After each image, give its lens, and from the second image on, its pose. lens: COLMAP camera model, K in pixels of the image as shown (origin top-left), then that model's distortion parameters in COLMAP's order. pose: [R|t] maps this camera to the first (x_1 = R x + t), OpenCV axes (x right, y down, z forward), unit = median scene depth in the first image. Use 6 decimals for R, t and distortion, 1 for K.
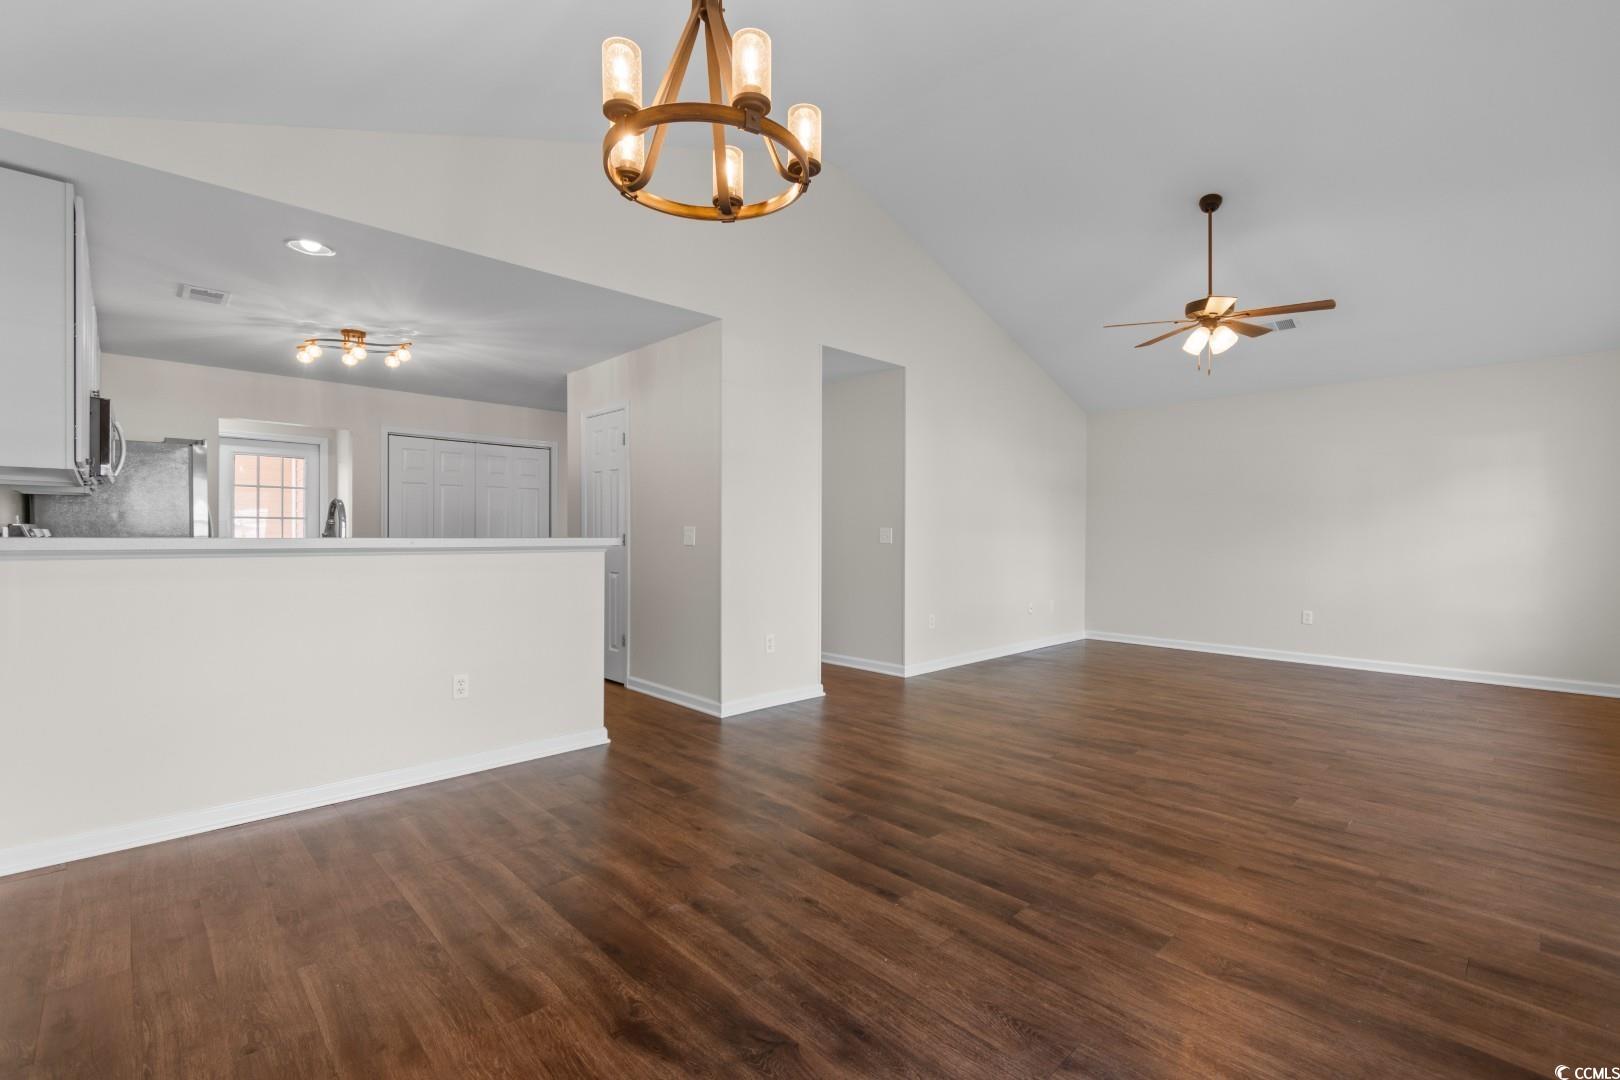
lens RADIAL K [[731.9, 0, 810.0], [0, 731.9, 540.0], [0, 0, 1]] dist [-0.000120, -0.000023]
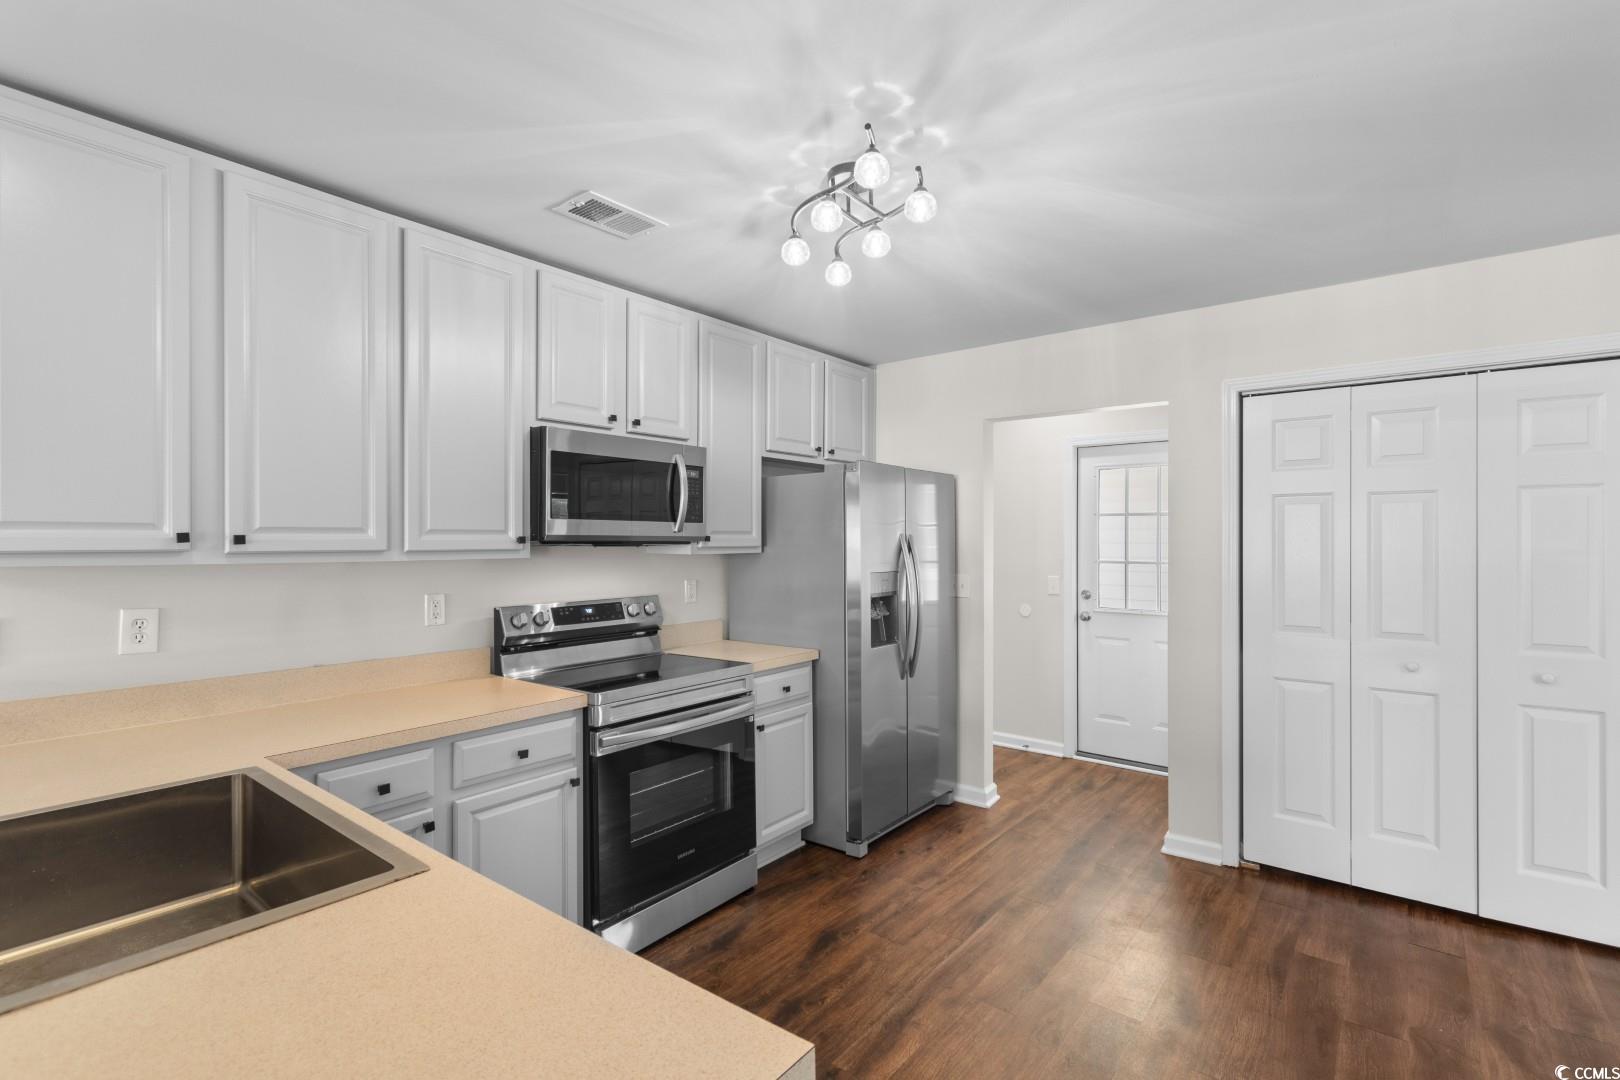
lens RADIAL K [[731.9, 0, 810.0], [0, 731.9, 540.0], [0, 0, 1]] dist [-0.000120, -0.000023]
pose [[0.135996, -0.006165, -0.990690, -0.269141], [-0.009251, 0.999929, -0.007492, -0.085649], [0.990666, 0.010184, 0.135929, 1.275511]]
